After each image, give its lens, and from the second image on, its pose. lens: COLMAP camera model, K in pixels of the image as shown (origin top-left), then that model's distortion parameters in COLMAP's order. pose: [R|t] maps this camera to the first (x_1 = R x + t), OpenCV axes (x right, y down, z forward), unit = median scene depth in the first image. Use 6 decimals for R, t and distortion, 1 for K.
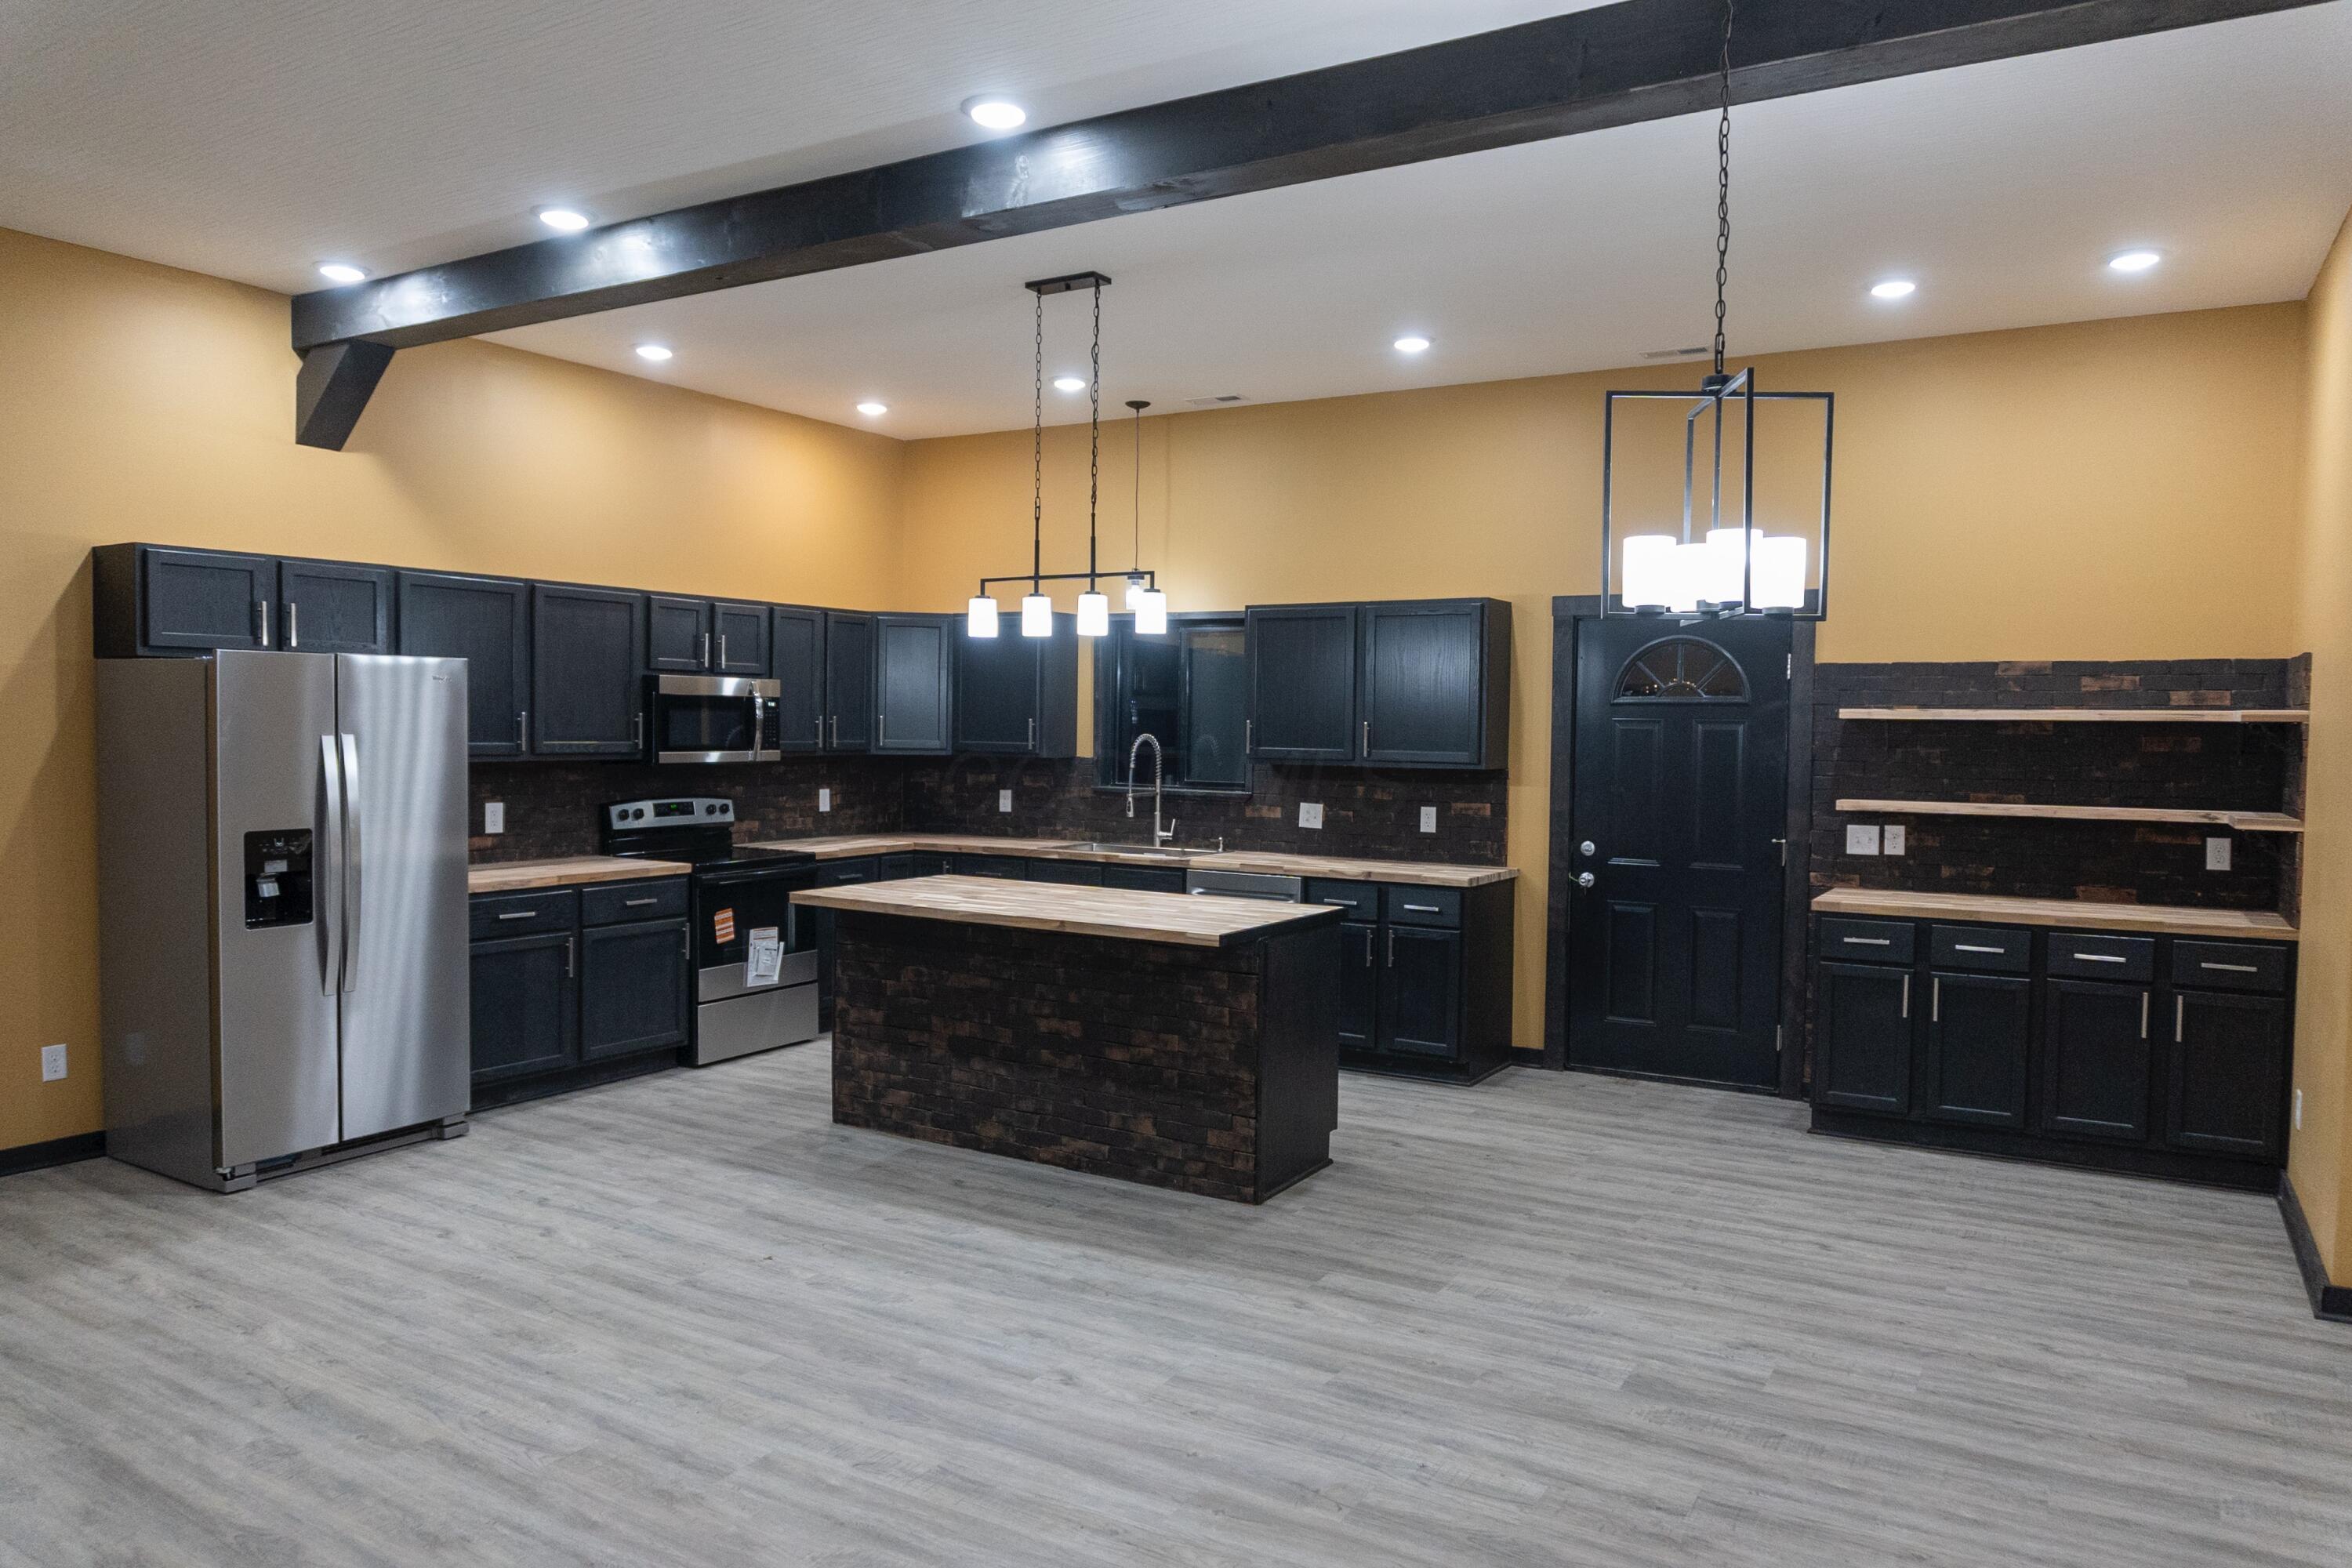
lens RADIAL K [[1570.7, 0, 1174.4], [0, 1570.7, 790.8], [0, 0, 1]] dist [-0.019078, -0.007662]
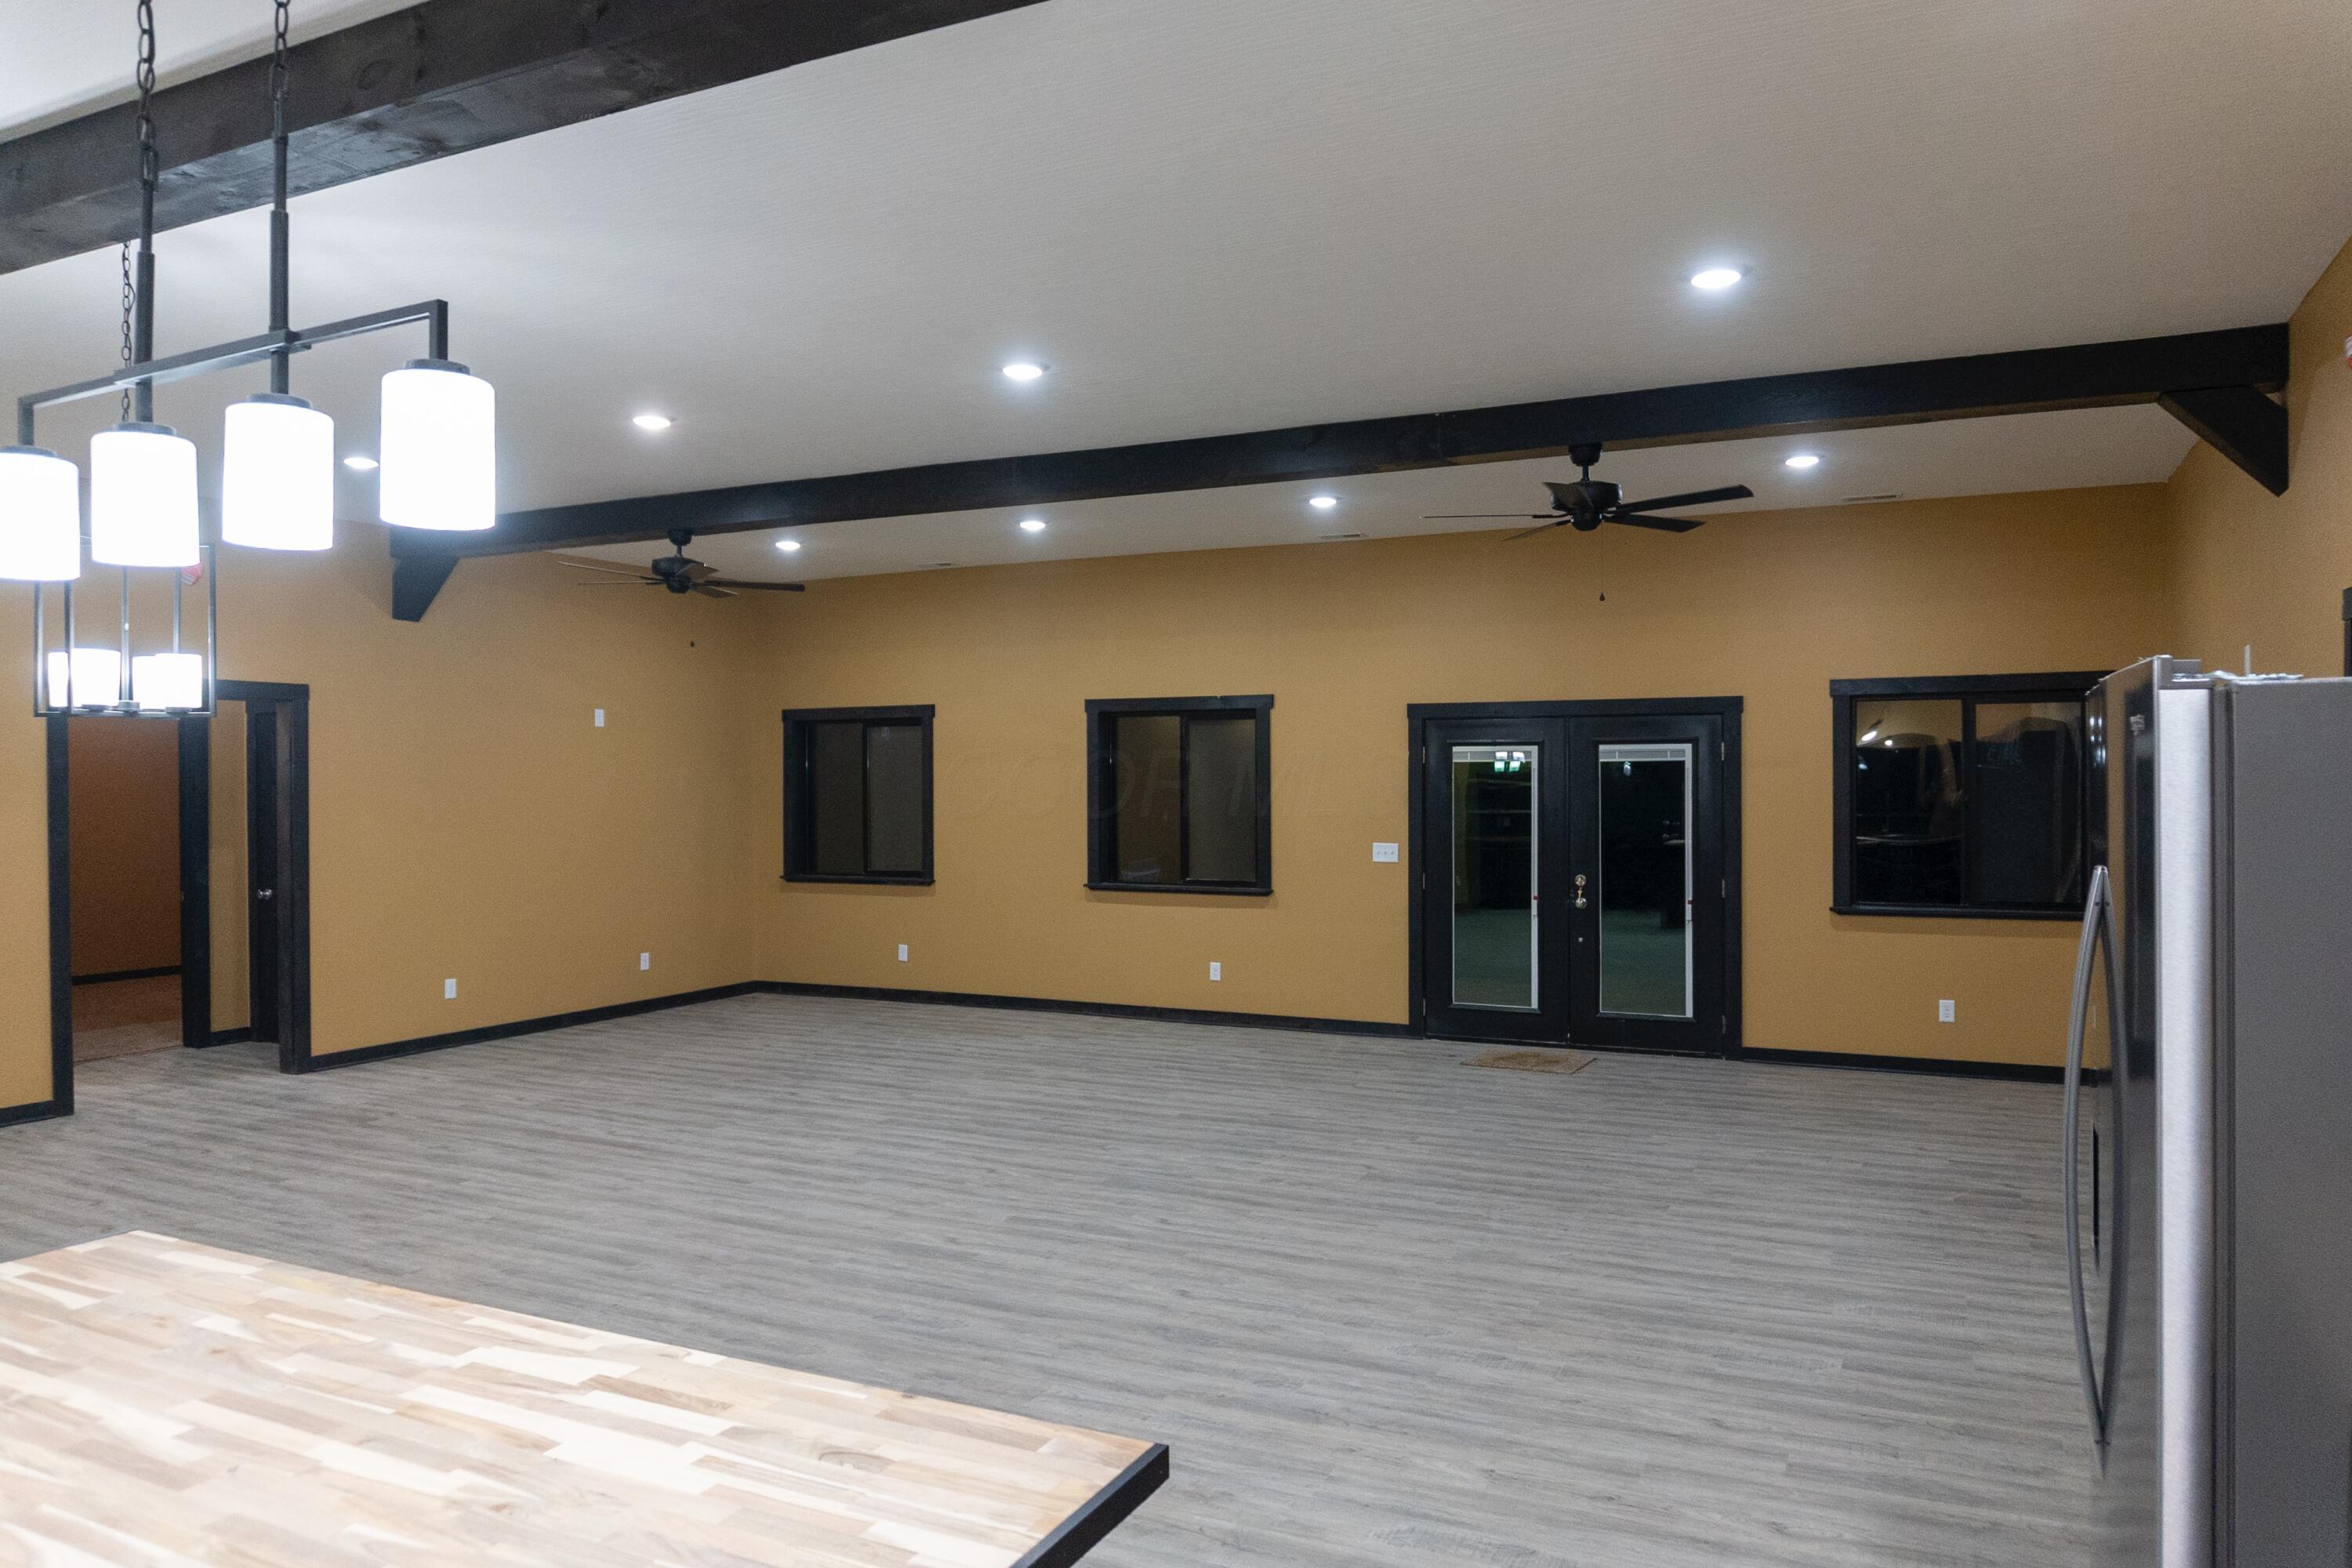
lens RADIAL K [[1570.7, 0, 1174.5], [0, 1570.7, 794.9], [0, 0, 1]] dist [-0.019078, -0.007662]
pose [[-0.996425, -0.007338, -0.084164, -0.228267], [-0.012096, 0.998348, 0.056162, -0.071262], [0.083613, 0.056979, -0.994868, 1.309447]]
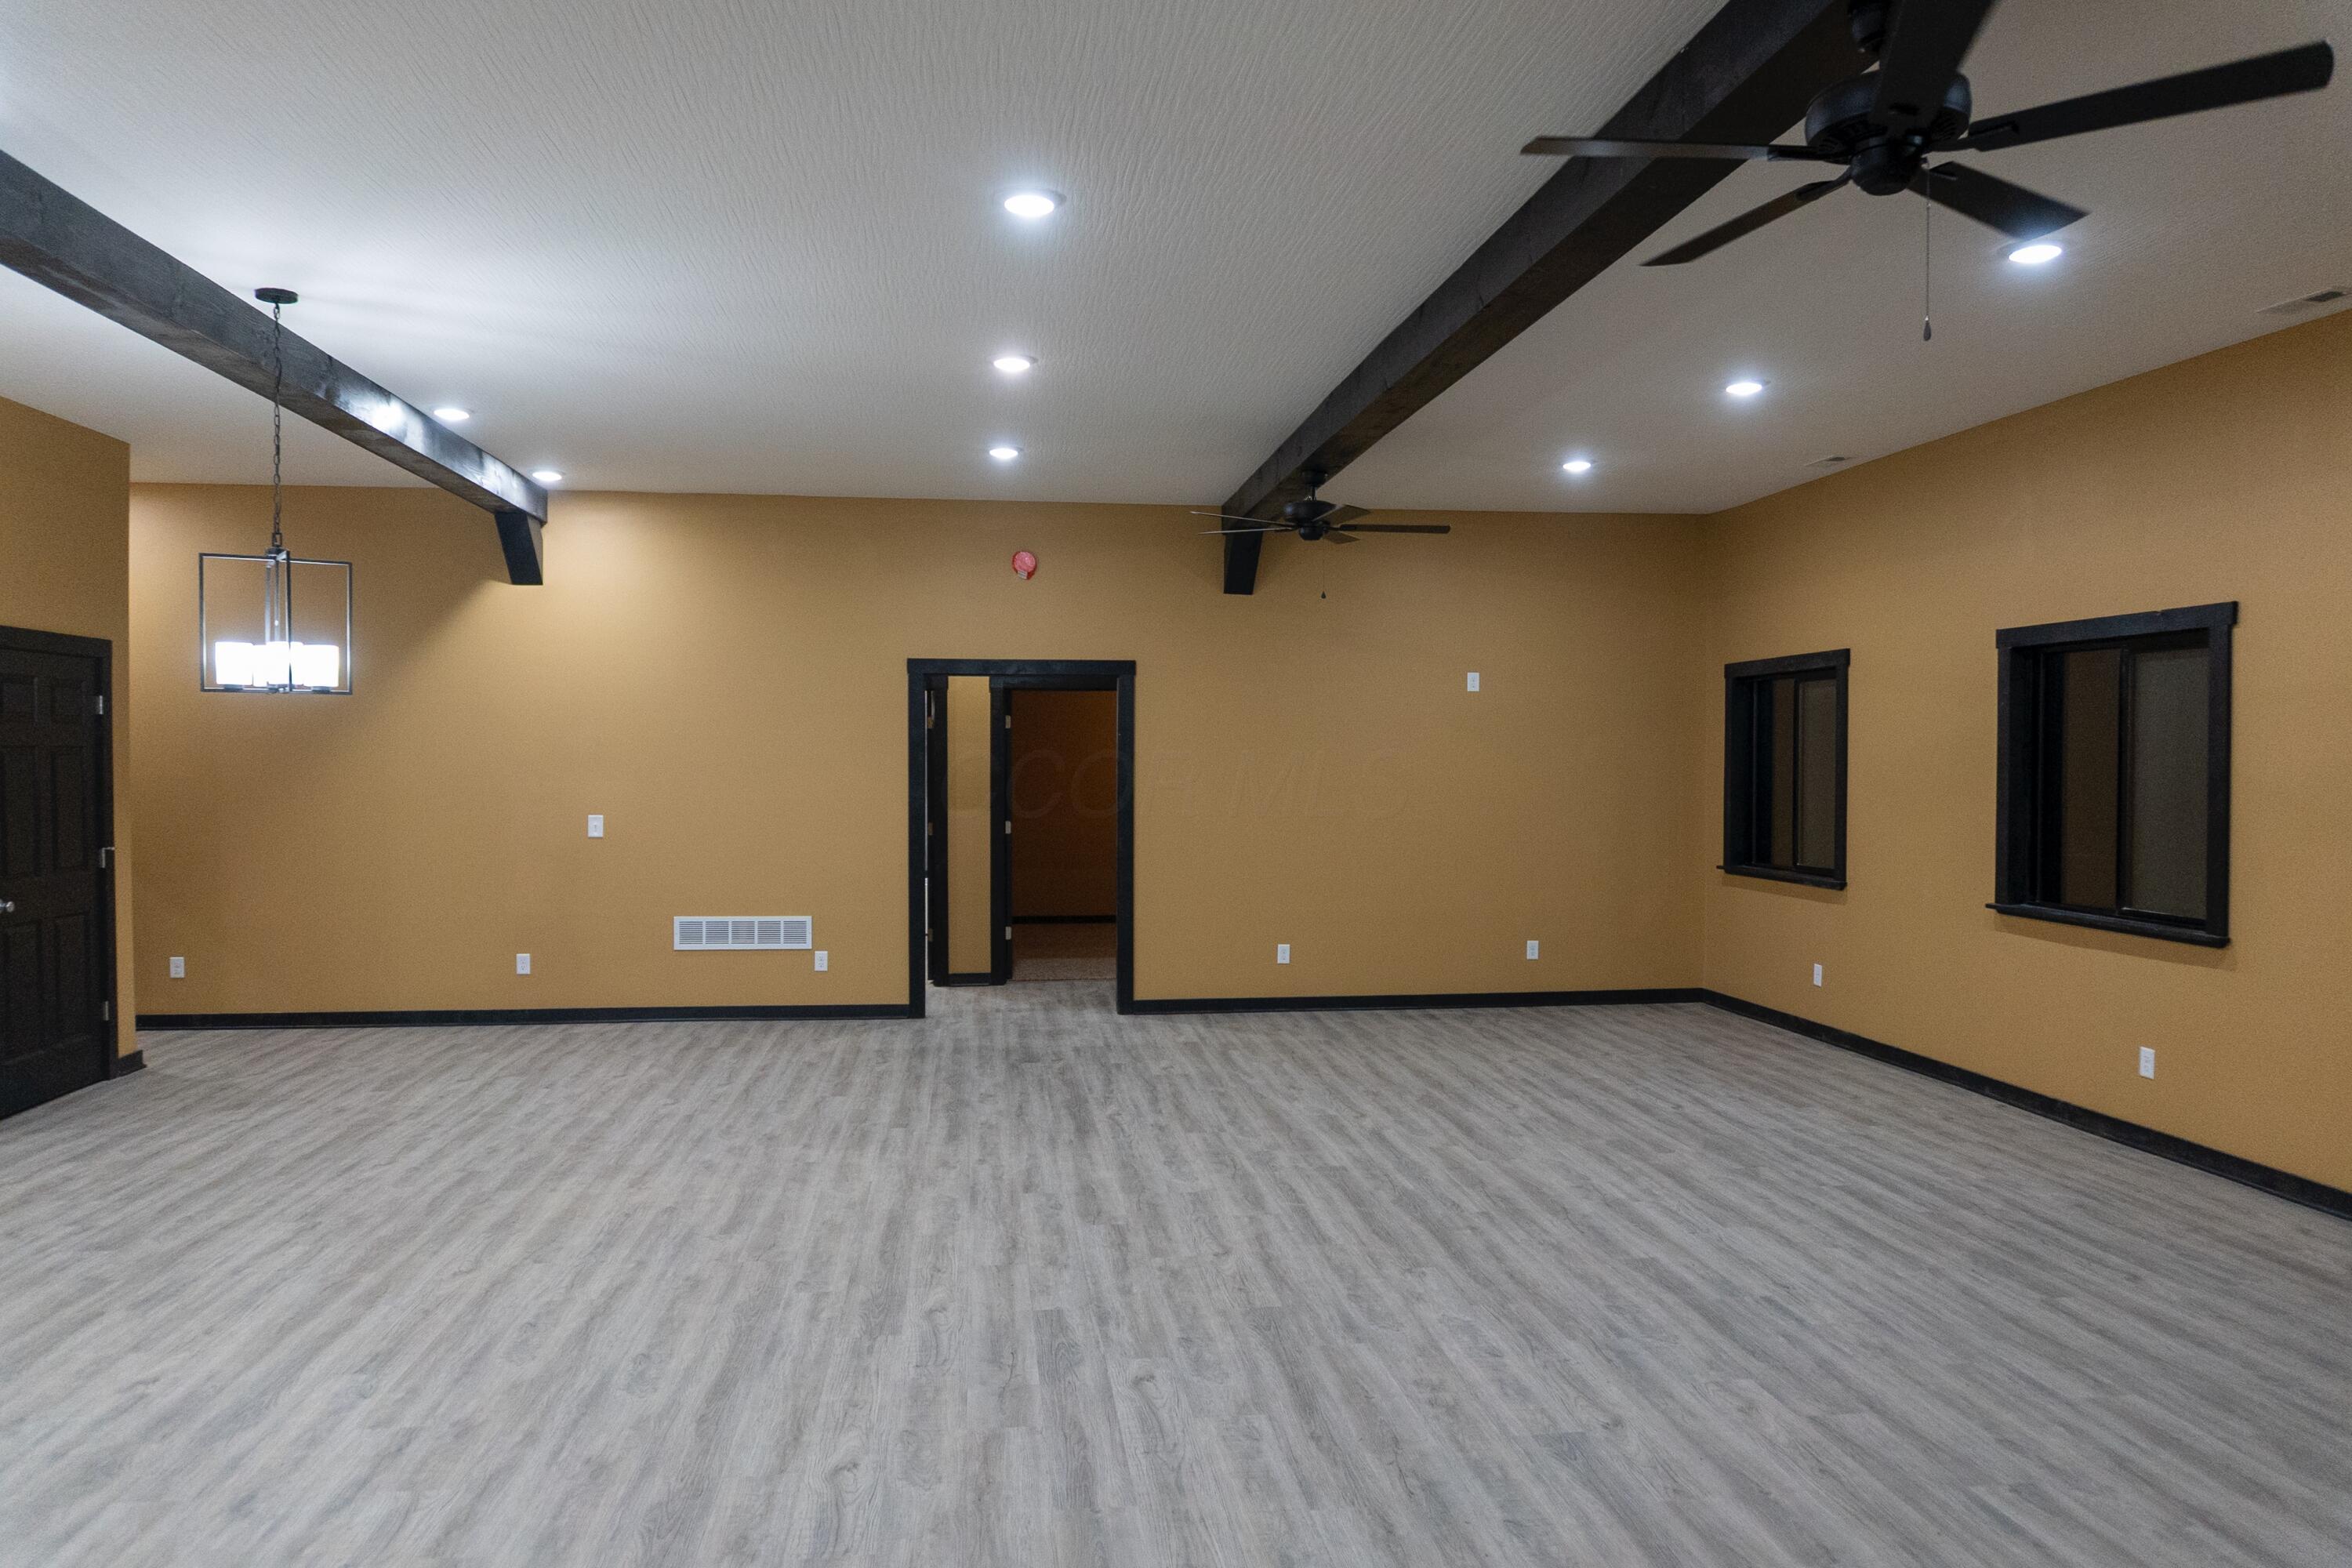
lens RADIAL K [[1570.7, 0, 1176.8], [0, 1570.7, 782.1], [0, 0, 1]] dist [-0.019078, -0.007662]
pose [[-0.619327, -0.025656, 0.784714, -0.870368], [0.029088, 0.998030, 0.055588, -0.044432], [-0.784594, 0.057253, -0.617361, 0.714179]]
